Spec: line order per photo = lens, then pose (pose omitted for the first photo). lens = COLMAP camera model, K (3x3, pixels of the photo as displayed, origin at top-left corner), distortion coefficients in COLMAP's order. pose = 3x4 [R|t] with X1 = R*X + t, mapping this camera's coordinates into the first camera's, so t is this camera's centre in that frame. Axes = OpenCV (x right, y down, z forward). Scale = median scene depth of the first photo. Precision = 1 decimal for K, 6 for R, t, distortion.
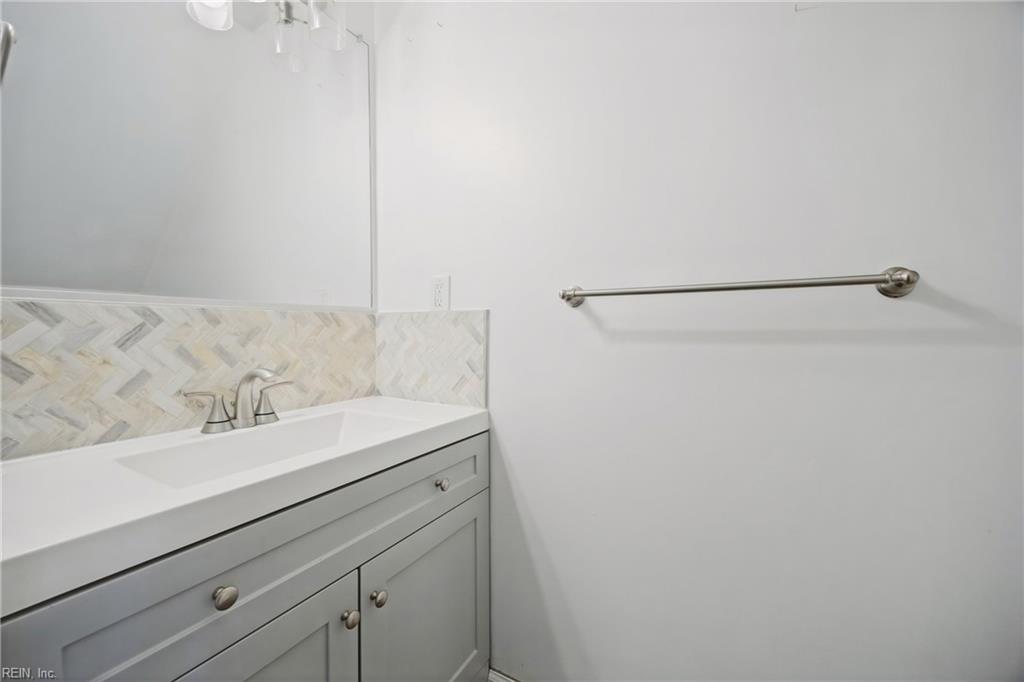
lens RADIAL K [[401.8, 0, 510.7], [0, 401.8, 333.9], [0, 0, 1]] dist [-0.002153, -0.000272]
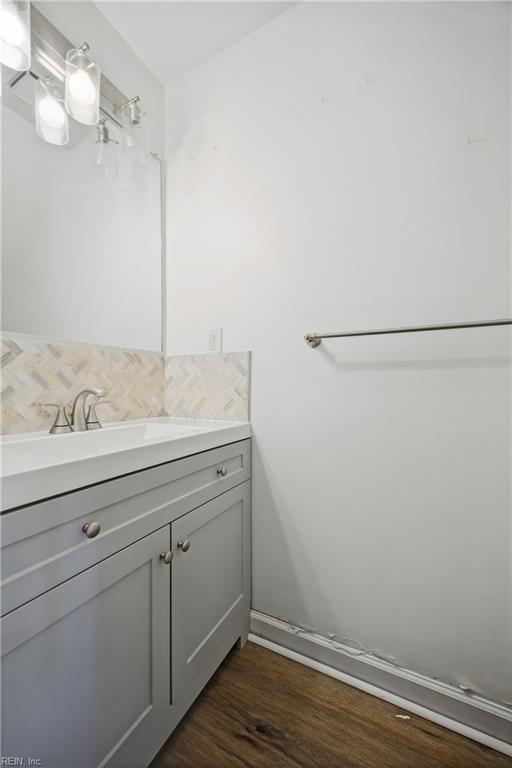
lens RADIAL K [[301.3, 0, 256.8], [0, 301.3, 387.3], [0, 0, 1]] dist [-0.002153, -0.000272]
pose [[0.999081, 0.000102, 0.042872, -0.090723], [0.000088, 0.999990, -0.004436, 0.081221], [-0.042872, 0.004436, 0.999071, -0.059137]]
